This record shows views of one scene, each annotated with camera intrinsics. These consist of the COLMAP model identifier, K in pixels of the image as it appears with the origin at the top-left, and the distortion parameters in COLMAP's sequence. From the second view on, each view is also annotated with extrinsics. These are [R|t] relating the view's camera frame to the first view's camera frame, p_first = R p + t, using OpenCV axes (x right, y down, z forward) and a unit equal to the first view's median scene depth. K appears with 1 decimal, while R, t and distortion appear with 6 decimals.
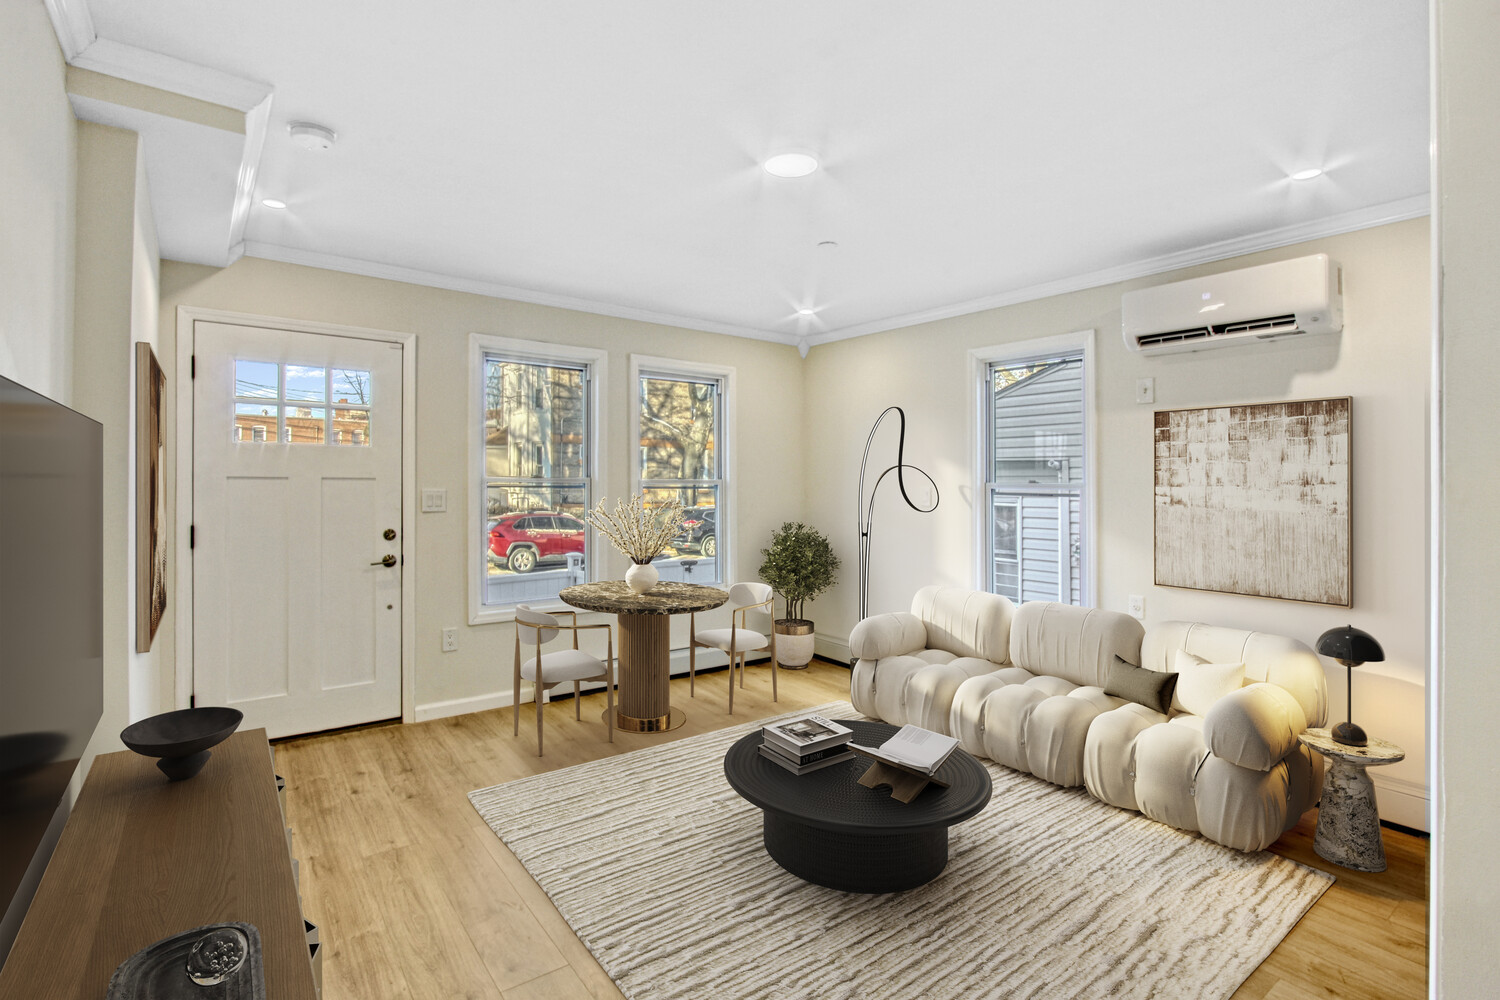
lens RADIAL K [[686.4, 0, 752.0], [0, 686.4, 460.2], [0, 0, 1]] dist [-0.000725, -0.000083]
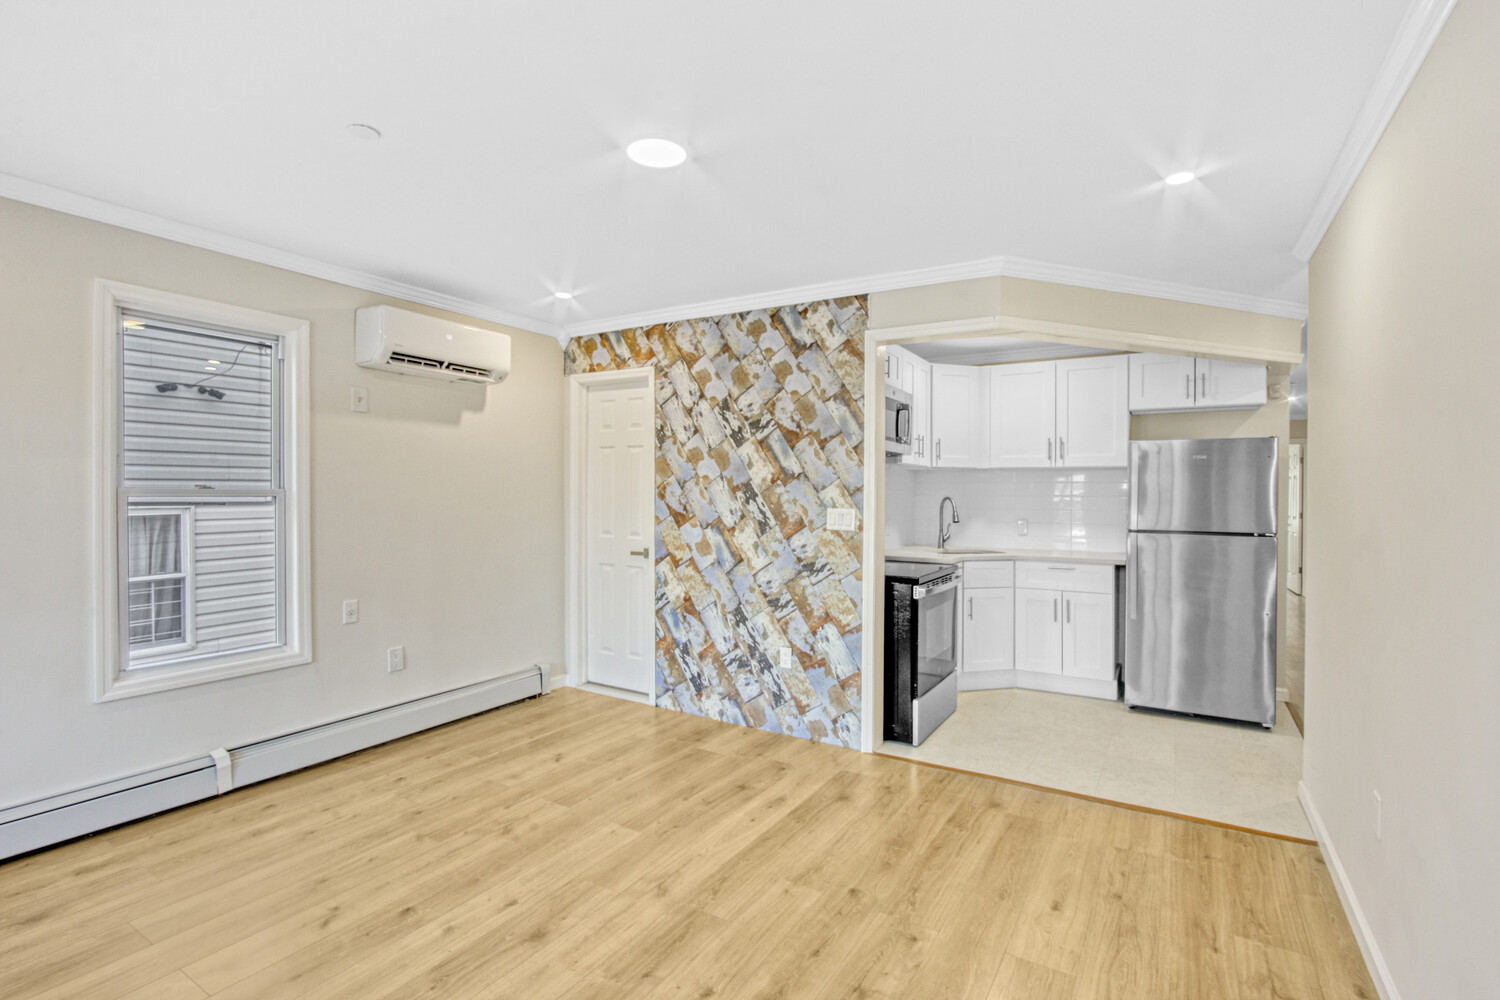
lens RADIAL K [[680.4, 0, 702.8], [0, 680.4, 494.7], [0, 0, 1]] dist [-0.001997, -0.000086]
pose [[-0.304351, -0.008158, 0.952525, -0.544683], [-0.038404, 0.999255, -0.003712, 0.024396], [-0.951785, -0.037711, -0.304438, 0.802867]]
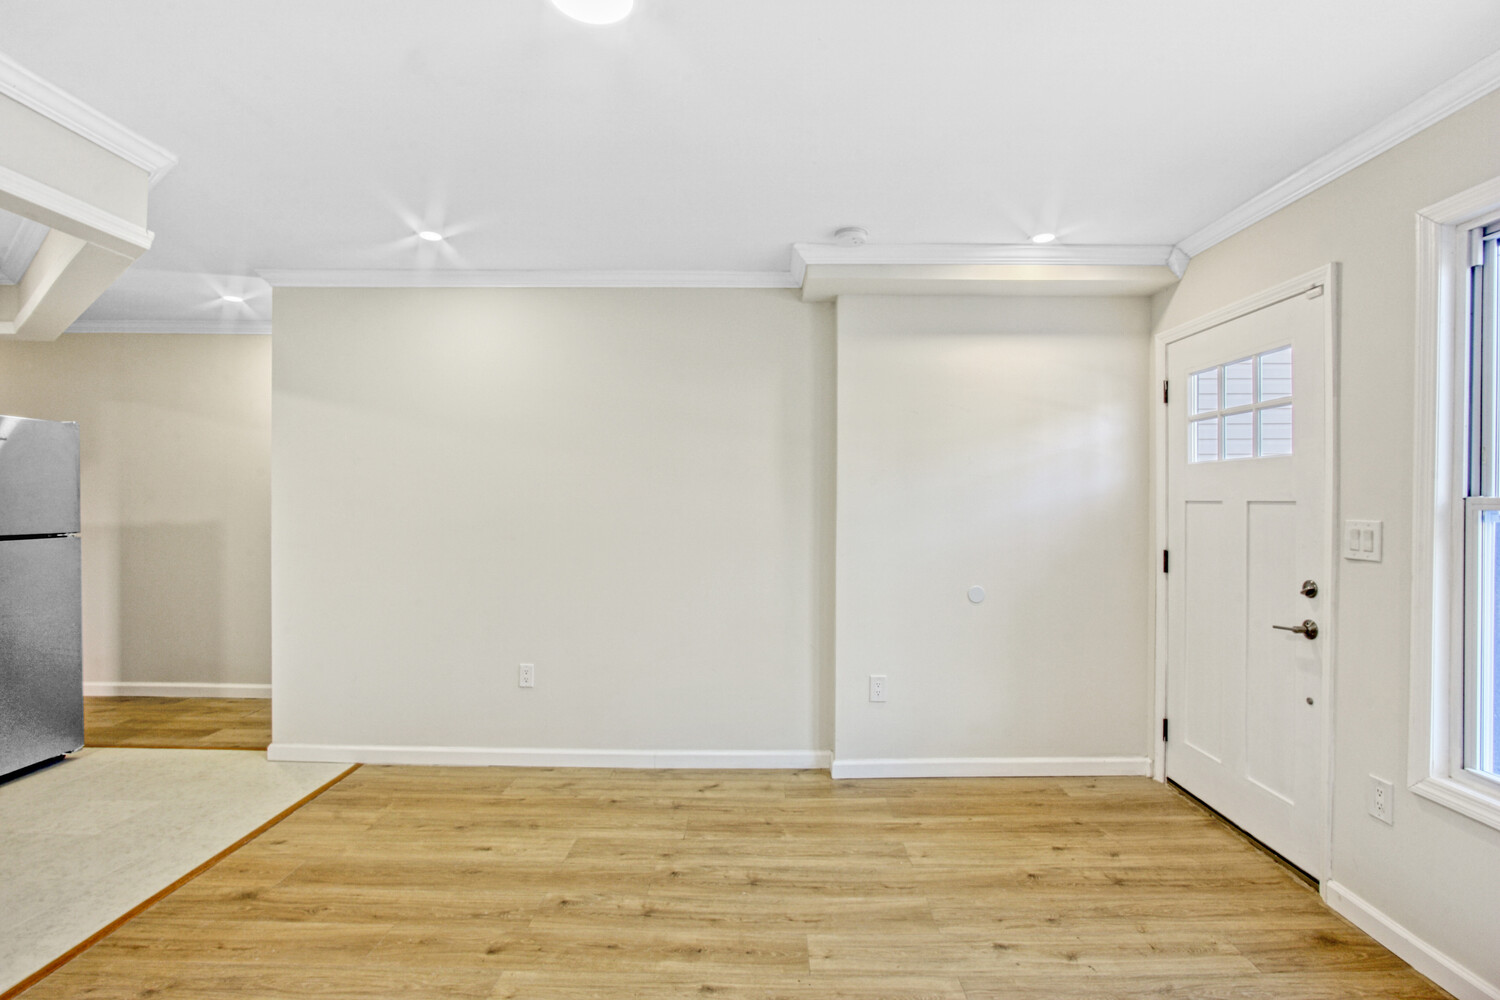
lens RADIAL K [[725.2, 0, 769.0], [0, 725.2, 505.6], [0, 0, 1]] dist [-0.000497, -0.000143]
pose [[-0.617724, -0.000569, -0.786394, 0.317311], [0.017217, 0.999750, -0.014247, 0.030557], [0.786206, -0.022340, -0.617560, 1.013613]]
